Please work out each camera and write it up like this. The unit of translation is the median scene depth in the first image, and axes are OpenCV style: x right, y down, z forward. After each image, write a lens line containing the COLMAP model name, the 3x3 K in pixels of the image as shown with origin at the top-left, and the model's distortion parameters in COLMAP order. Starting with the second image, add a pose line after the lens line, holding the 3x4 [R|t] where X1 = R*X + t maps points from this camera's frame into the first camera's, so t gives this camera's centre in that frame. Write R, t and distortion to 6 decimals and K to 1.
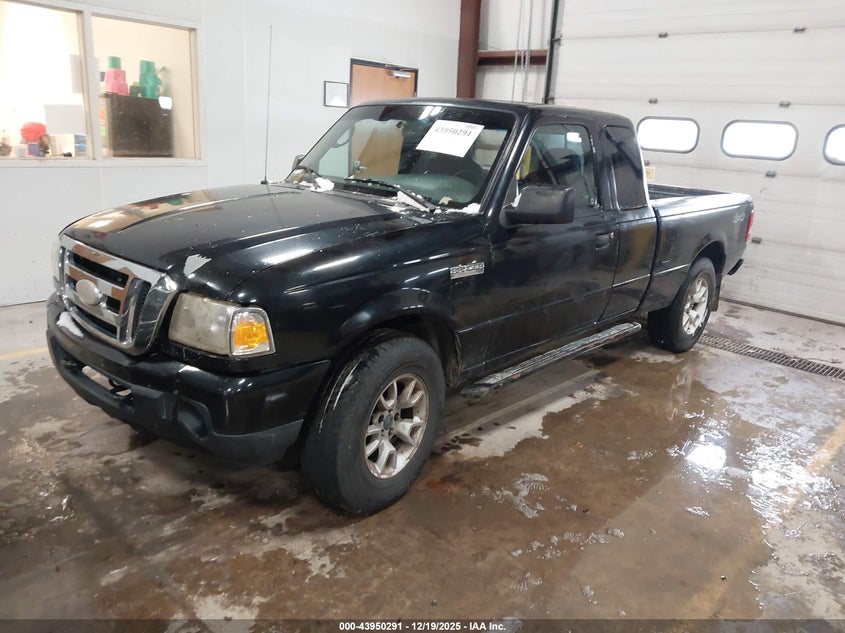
lens RADIAL K [[639.0, 0, 422.5], [0, 639.0, 316.5], [0, 0, 1]] dist [-0.004144, -0.010180]
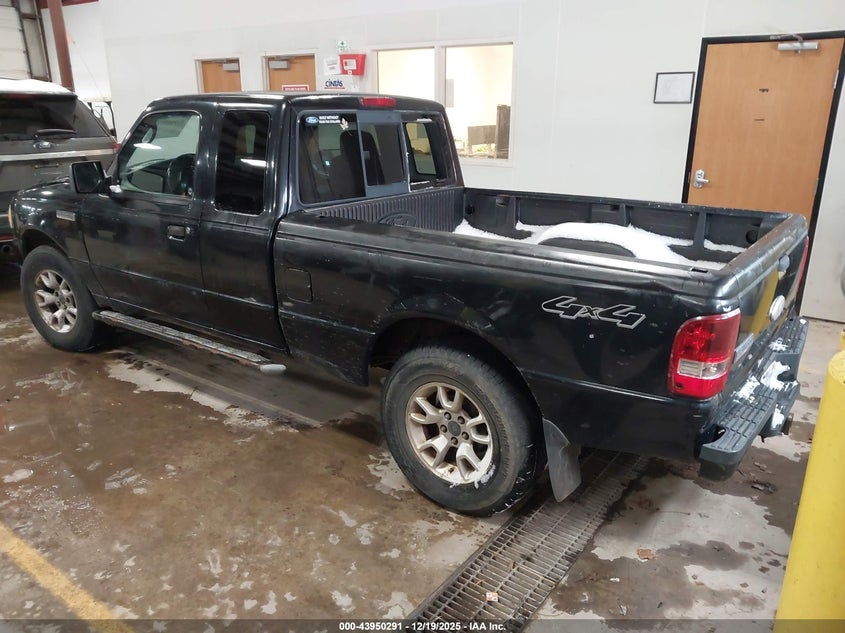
lens RADIAL K [[639.0, 0, 422.5], [0, 639.0, 316.5], [0, 0, 1]] dist [-0.004144, -0.010180]
pose [[0.147088, 0.245942, -0.958059, 1.174479], [-0.277222, 0.940024, 0.198751, -0.268663], [0.949480, 0.236362, 0.206447, 1.085170]]
